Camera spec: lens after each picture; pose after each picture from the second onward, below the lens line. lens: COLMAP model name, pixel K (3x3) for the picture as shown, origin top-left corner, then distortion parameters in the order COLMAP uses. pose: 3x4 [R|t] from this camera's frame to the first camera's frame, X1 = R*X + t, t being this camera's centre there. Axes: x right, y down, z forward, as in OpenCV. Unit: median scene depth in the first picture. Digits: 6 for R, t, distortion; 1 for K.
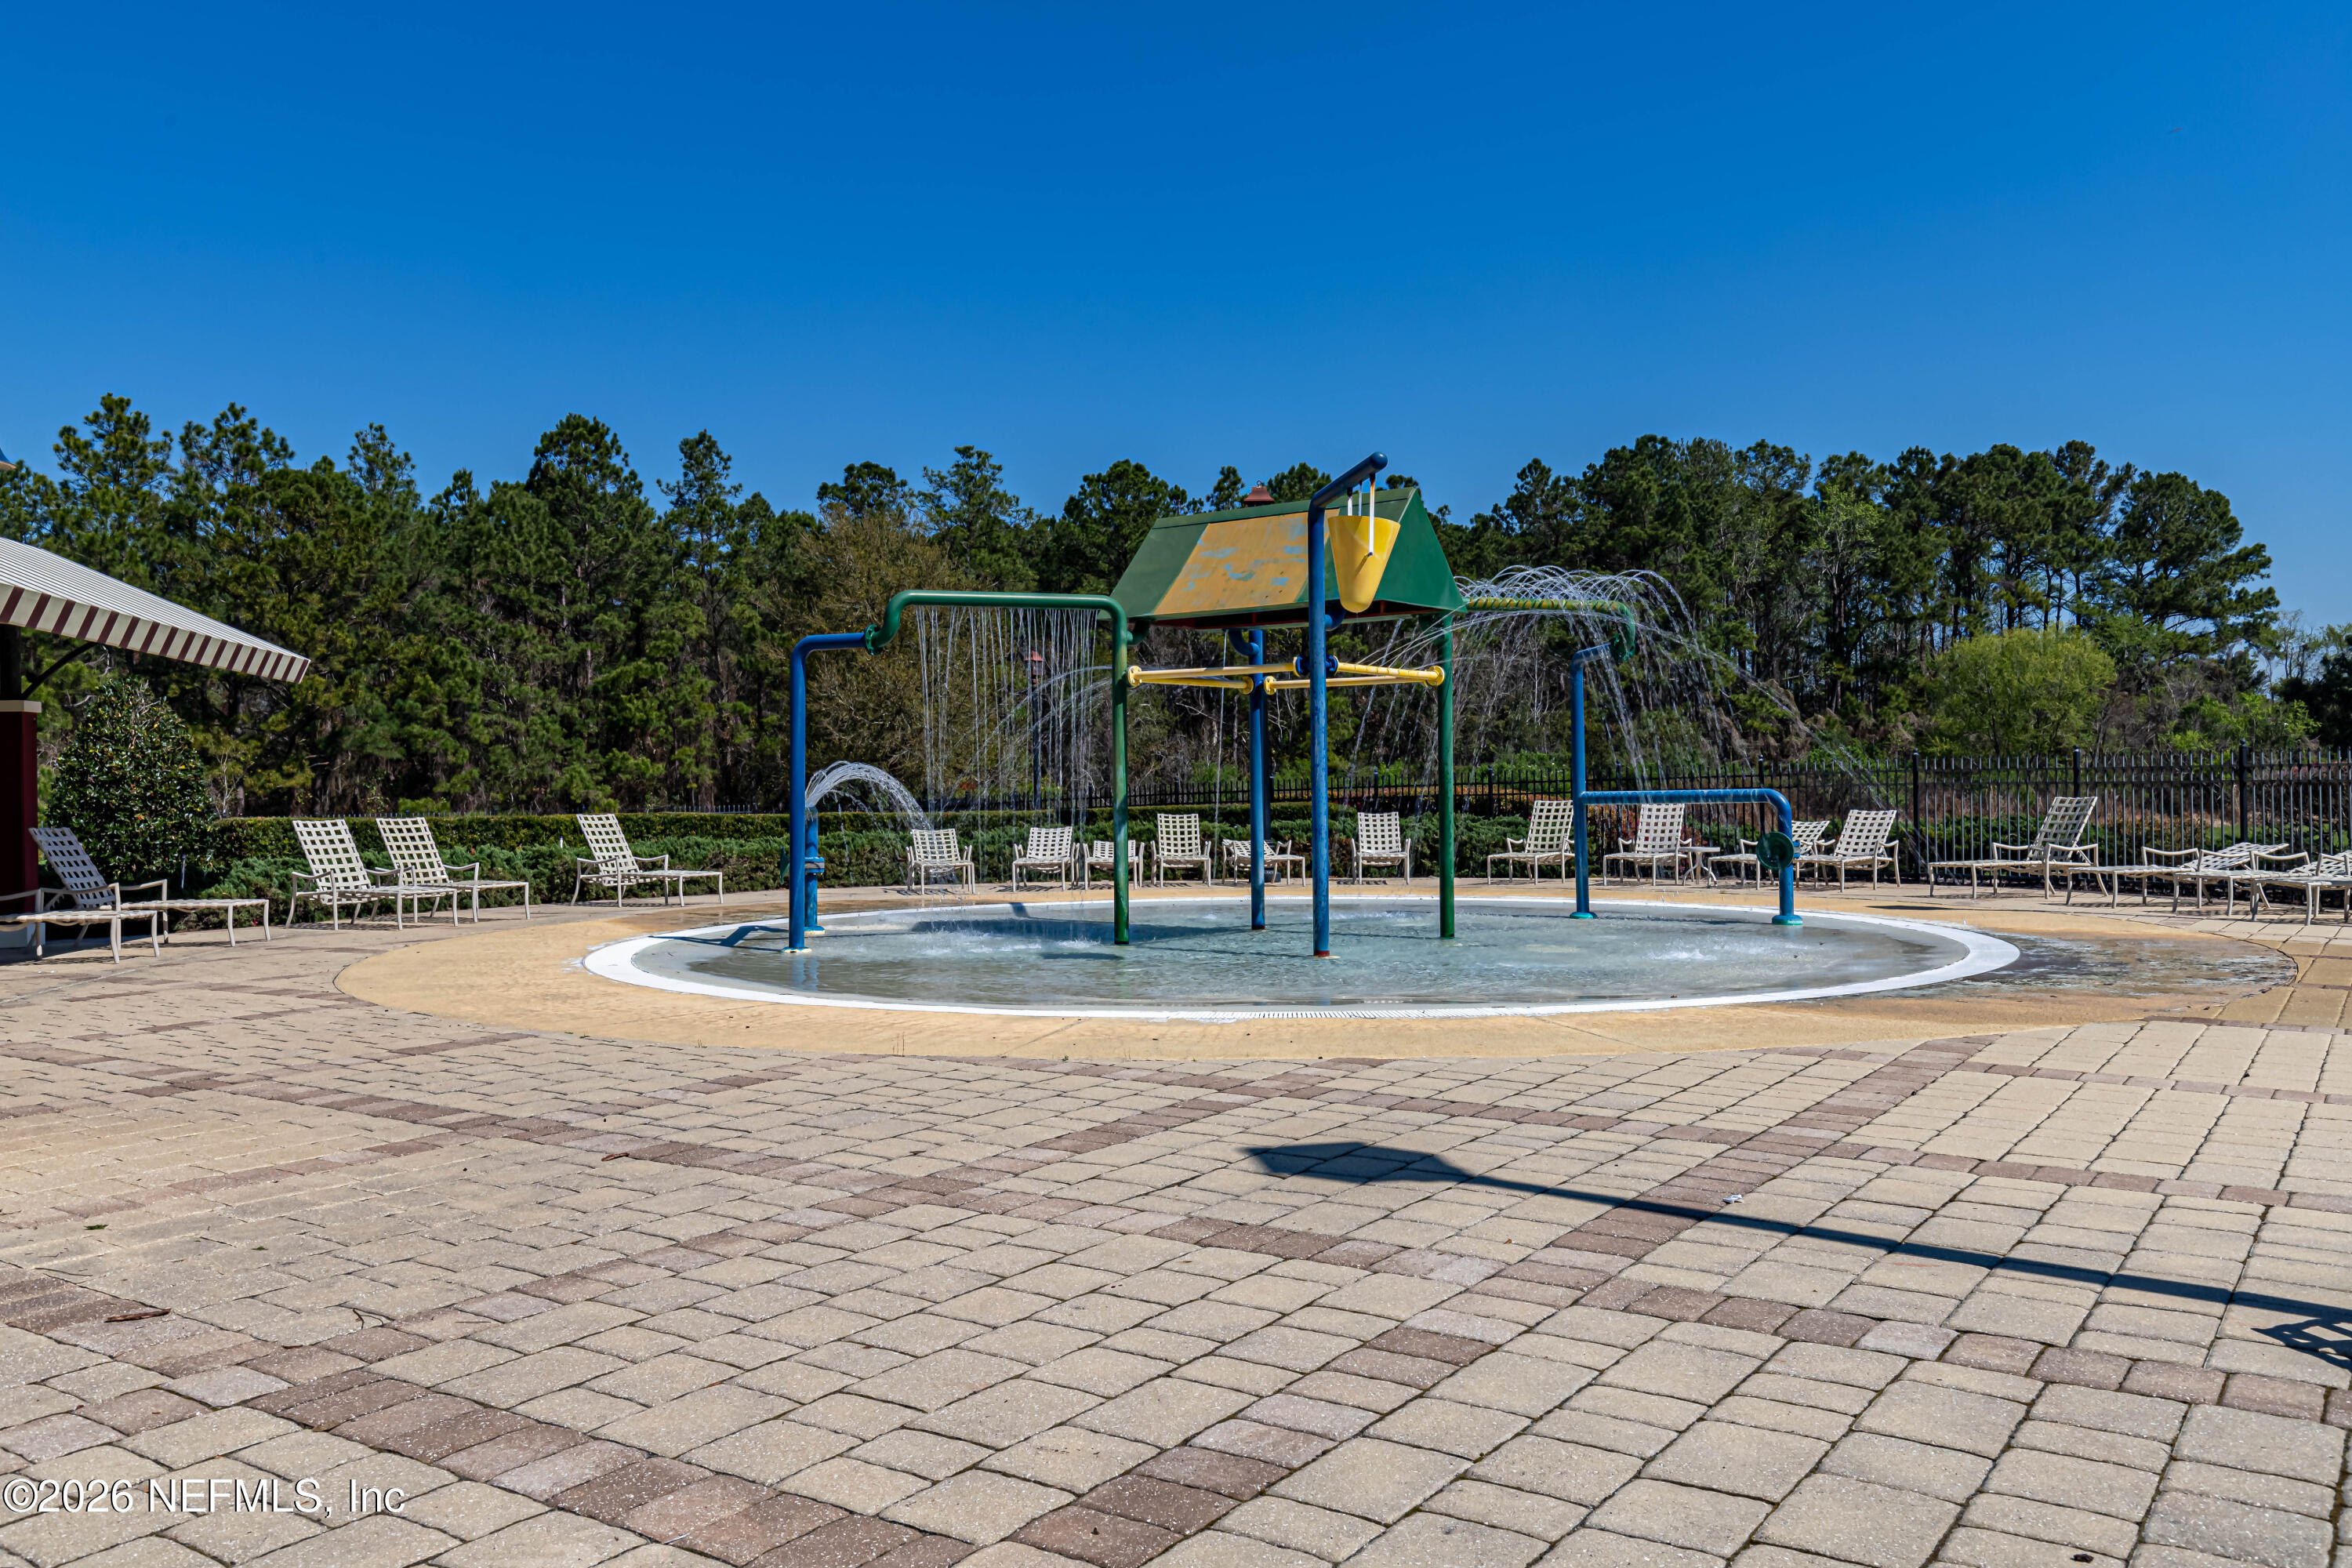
lens RADIAL K [[1856.8, 0, 1170.3], [0, 1856.8, 775.7], [0, 0, 1]] dist [-0.002159, 0.002970]
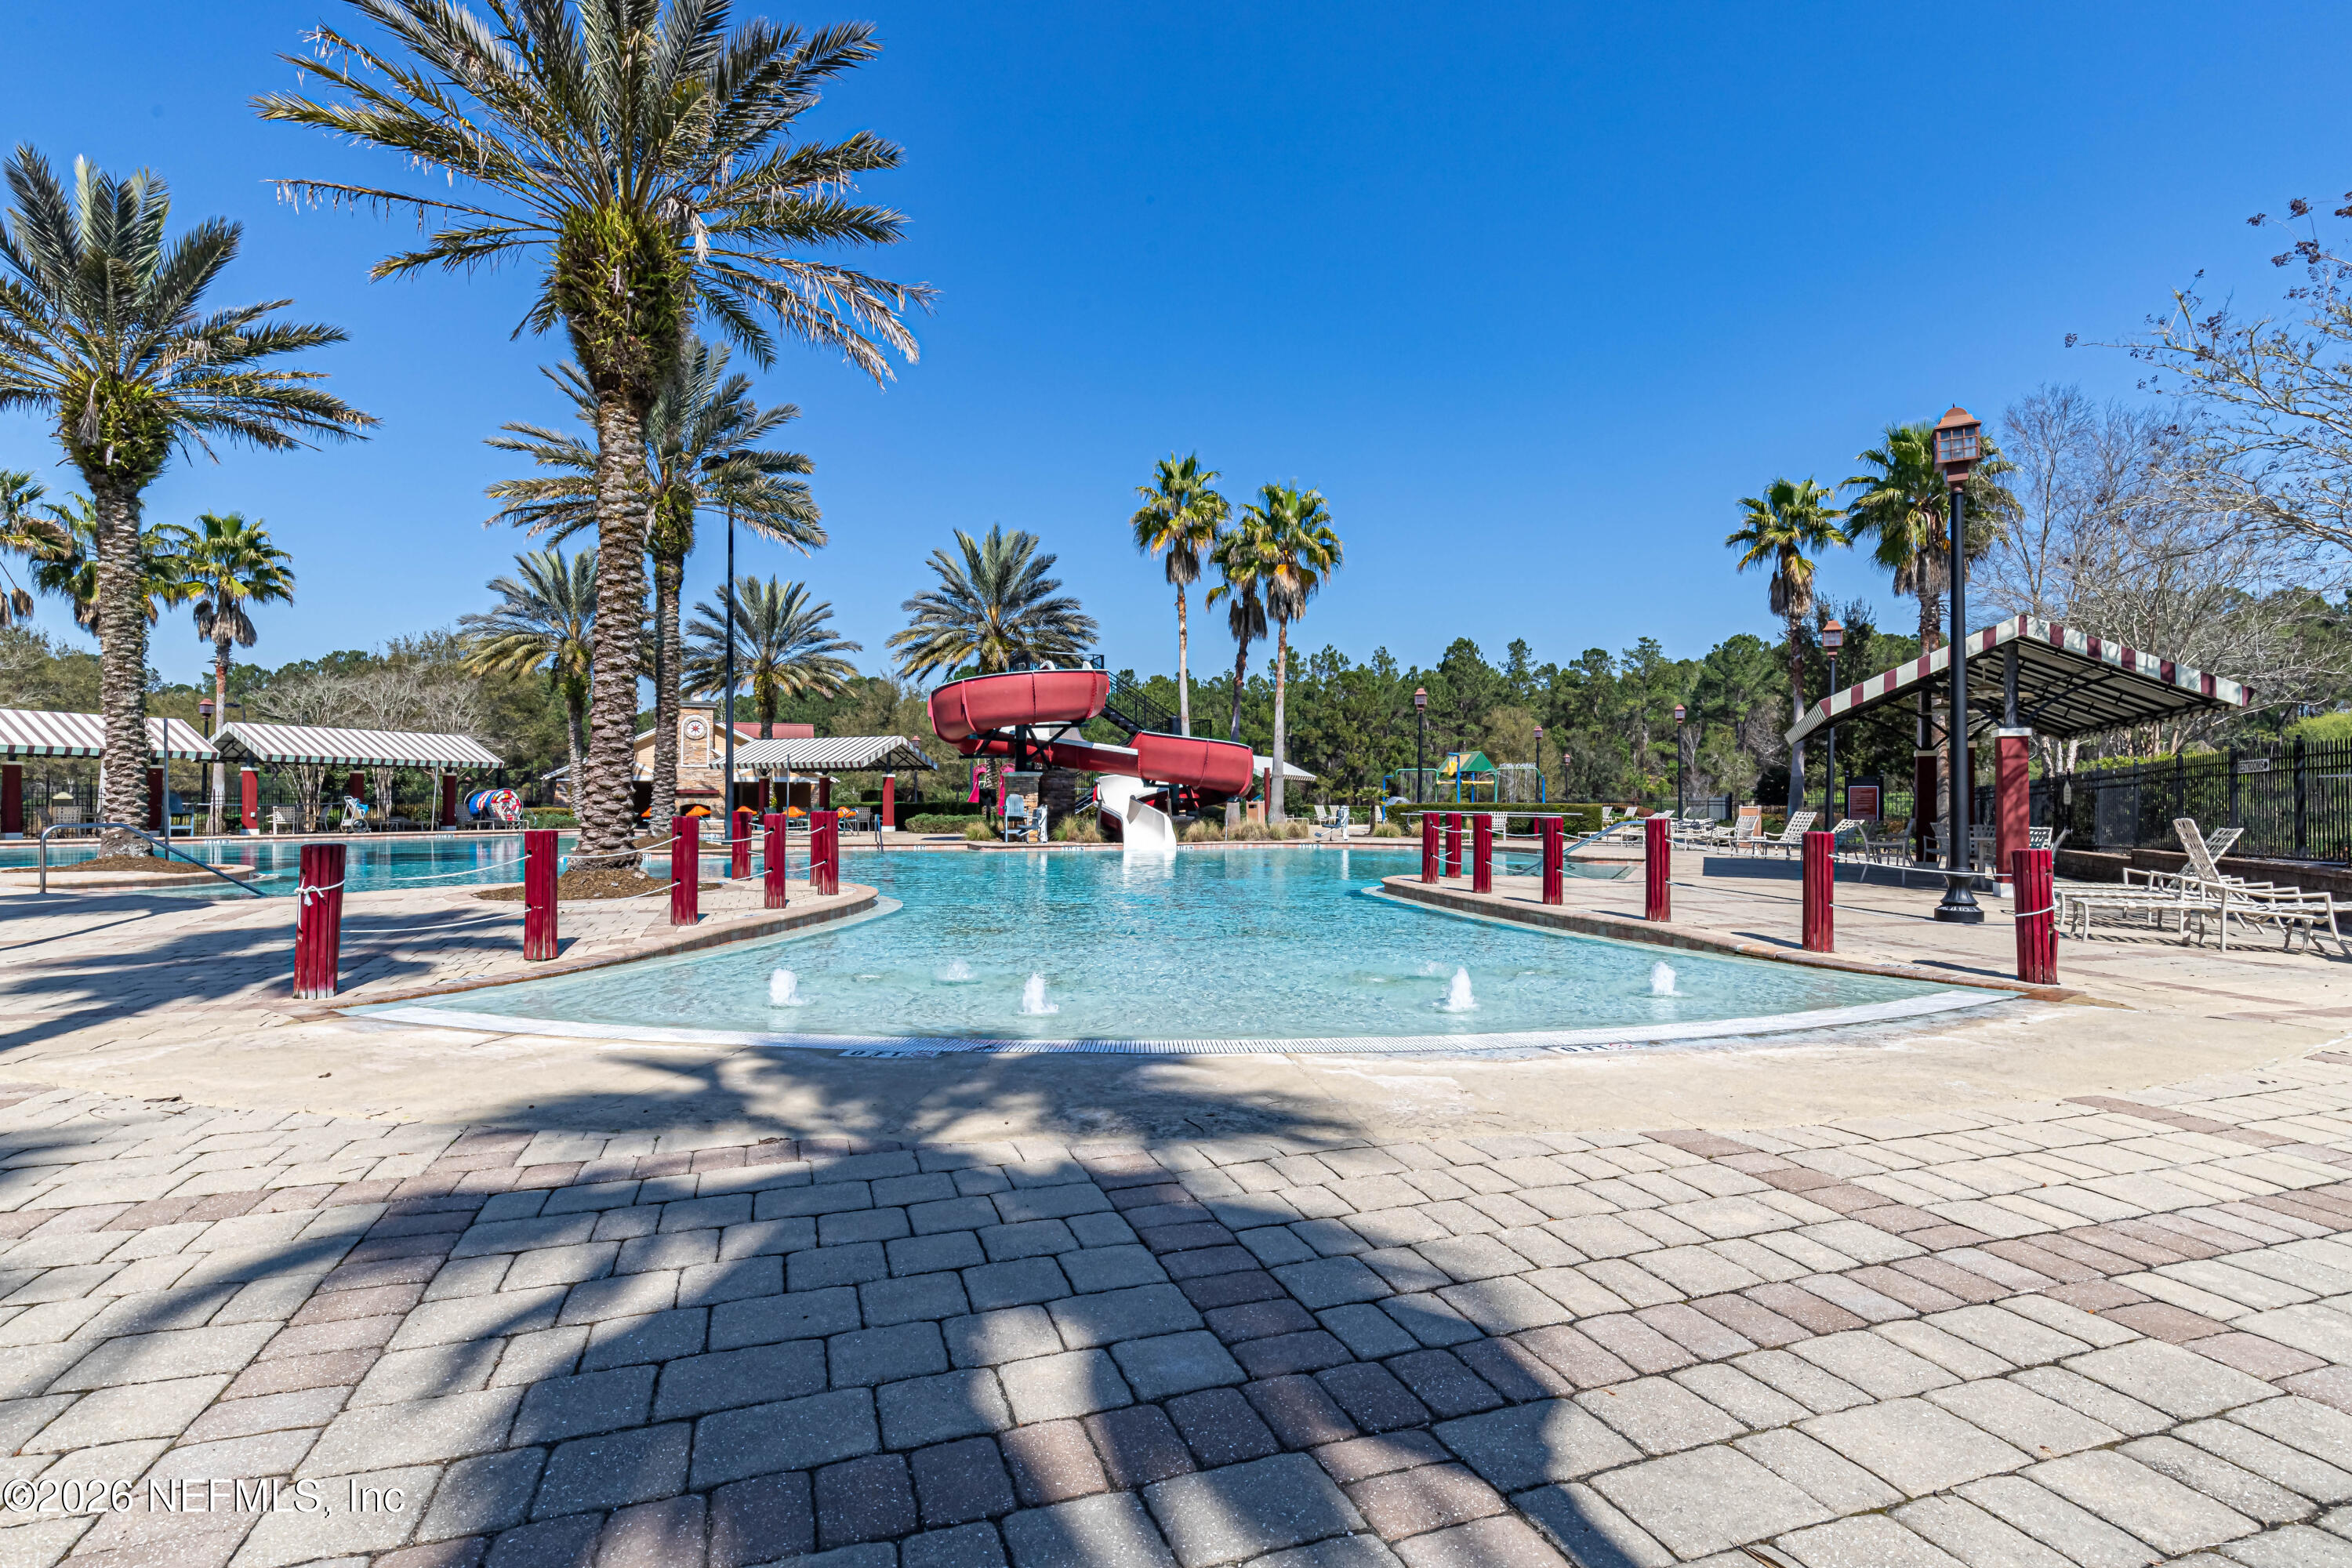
lens RADIAL K [[1141.3, 0, 1172.7], [0, 1141.3, 783.4], [0, 0, 1]] dist [0.000417, 0.000007]
pose [[0.808625, 0.007547, -0.588276, 0.228692], [-0.006246, 0.999971, 0.004244, -0.016319], [0.588291, 0.000243, 0.808649, -0.364454]]
